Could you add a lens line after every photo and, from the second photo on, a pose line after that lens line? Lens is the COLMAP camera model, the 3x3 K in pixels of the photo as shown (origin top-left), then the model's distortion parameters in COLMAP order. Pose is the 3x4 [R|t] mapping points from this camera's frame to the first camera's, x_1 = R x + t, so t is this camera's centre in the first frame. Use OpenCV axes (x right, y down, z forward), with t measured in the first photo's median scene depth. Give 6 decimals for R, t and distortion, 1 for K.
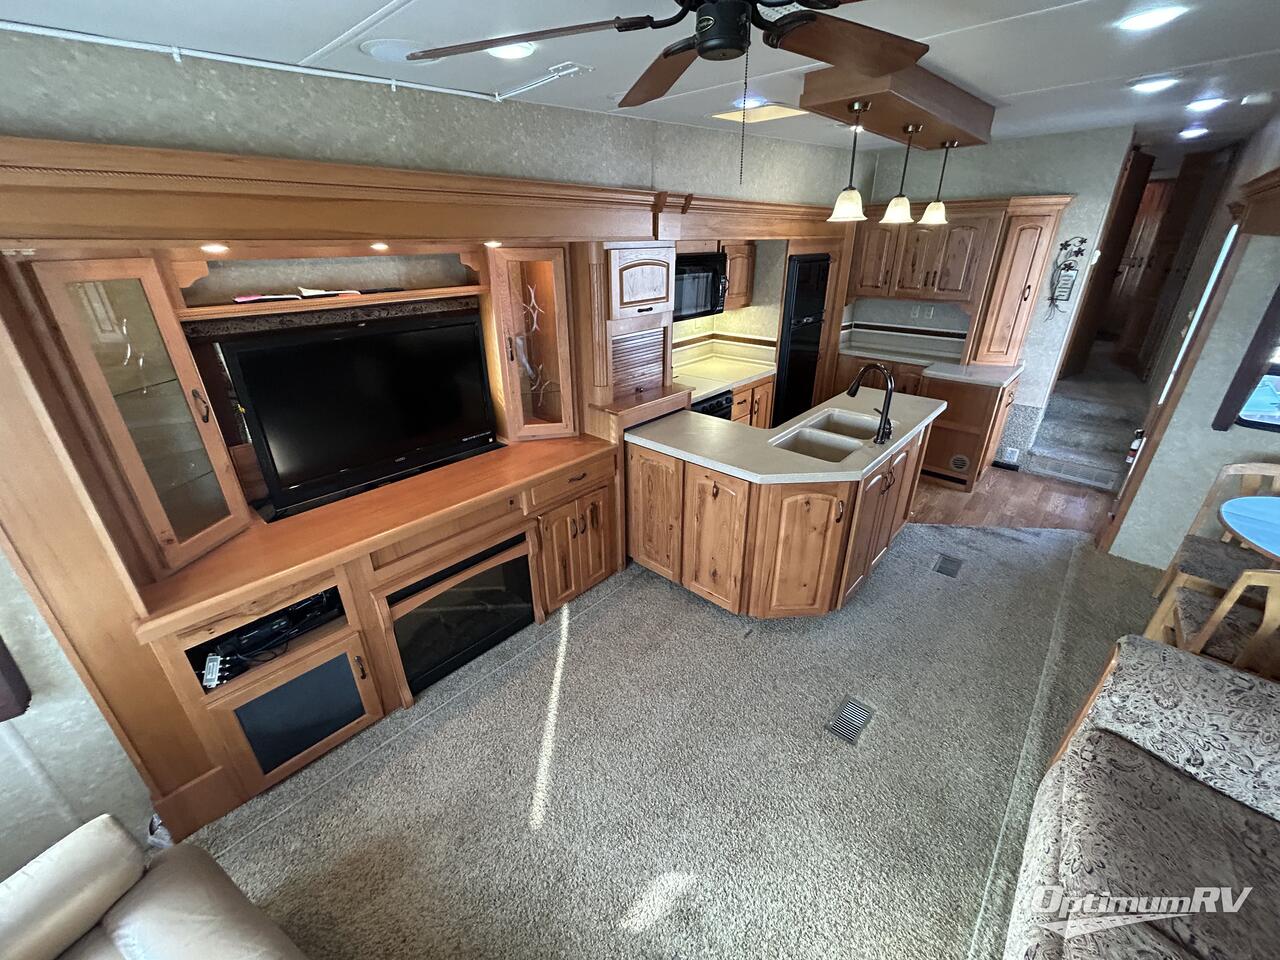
lens RADIAL K [[514.9, 0, 641.9], [0, 514.9, 471.9], [0, 0, 1]] dist [-0.001702, 0.000255]
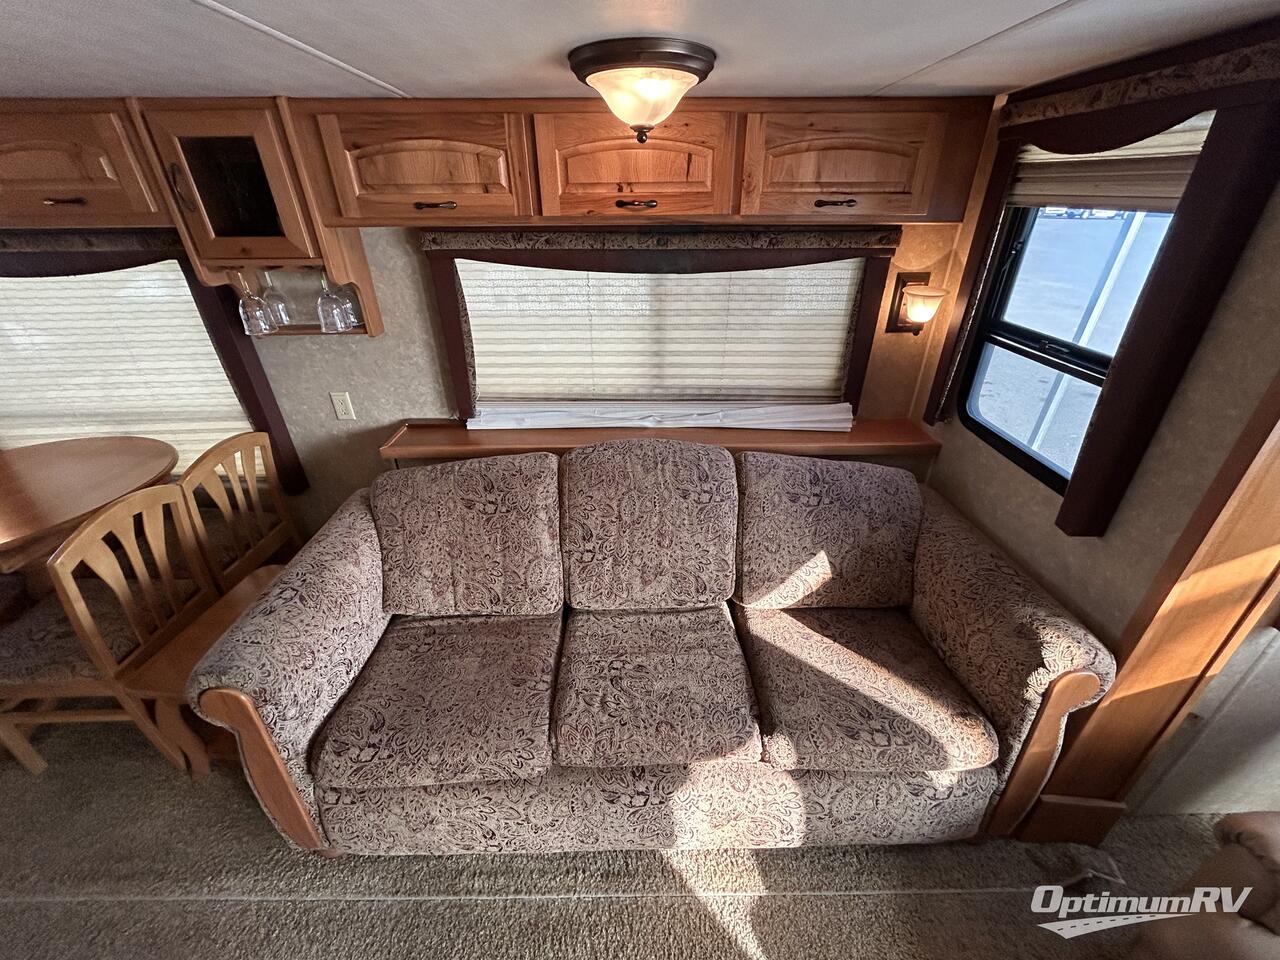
lens RADIAL K [[514.9, 0, 641.9], [0, 514.9, 471.9], [0, 0, 1]] dist [-0.001702, 0.000255]
pose [[-0.674694, -0.349930, 0.649875, 0.165705], [0.320202, 0.654539, 0.684872, -0.105669], [-0.665026, 0.670170, -0.329566, 0.521070]]
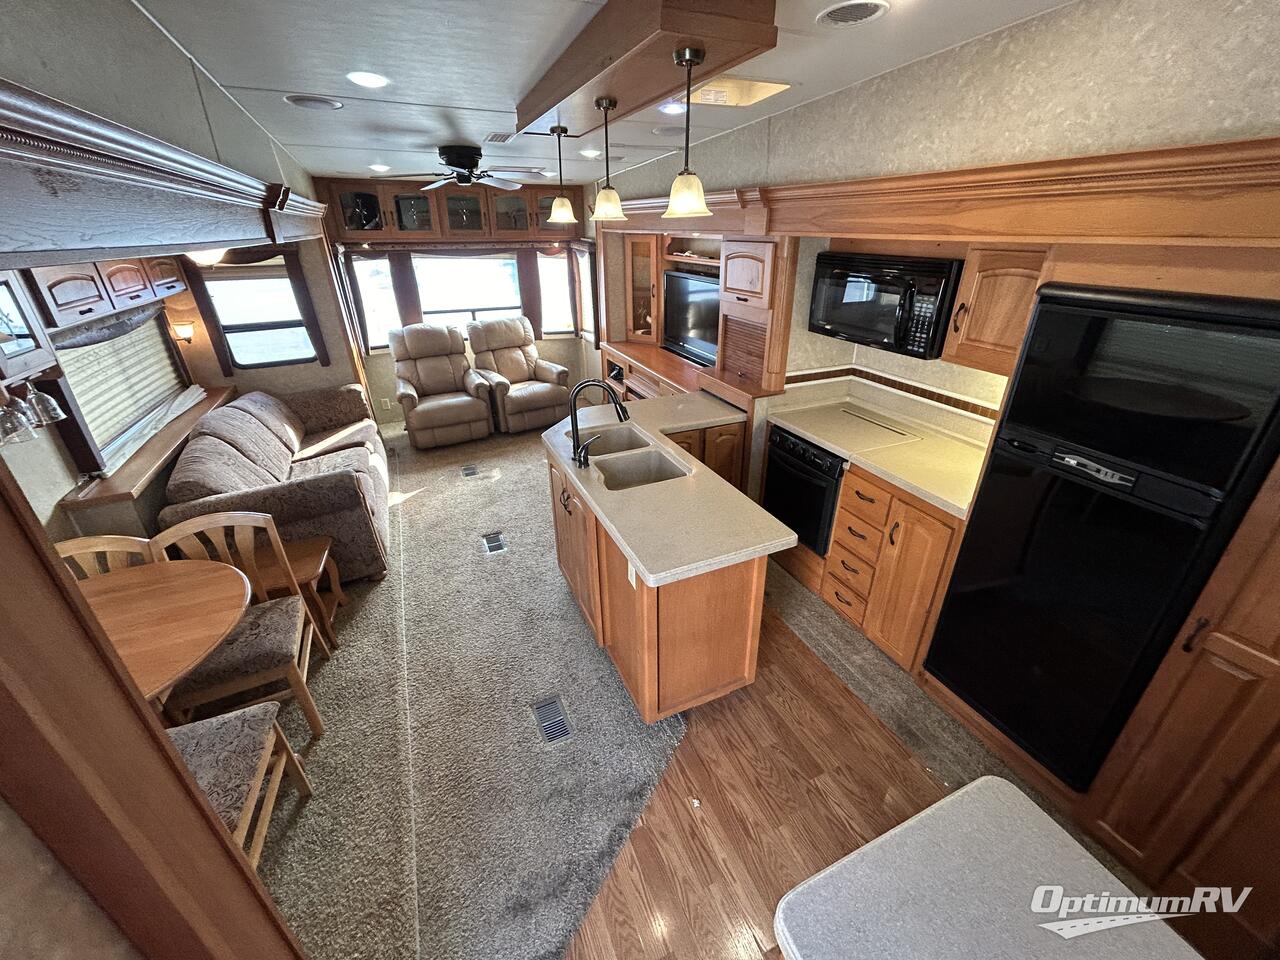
lens RADIAL K [[514.9, 0, 641.9], [0, 514.9, 471.9], [0, 0, 1]] dist [-0.001702, 0.000255]
pose [[-0.406354, 0.403261, -0.819913, 1.565485], [-0.370425, 0.747585, 0.551273, -0.784231], [0.835262, 0.527728, -0.154406, 1.653836]]
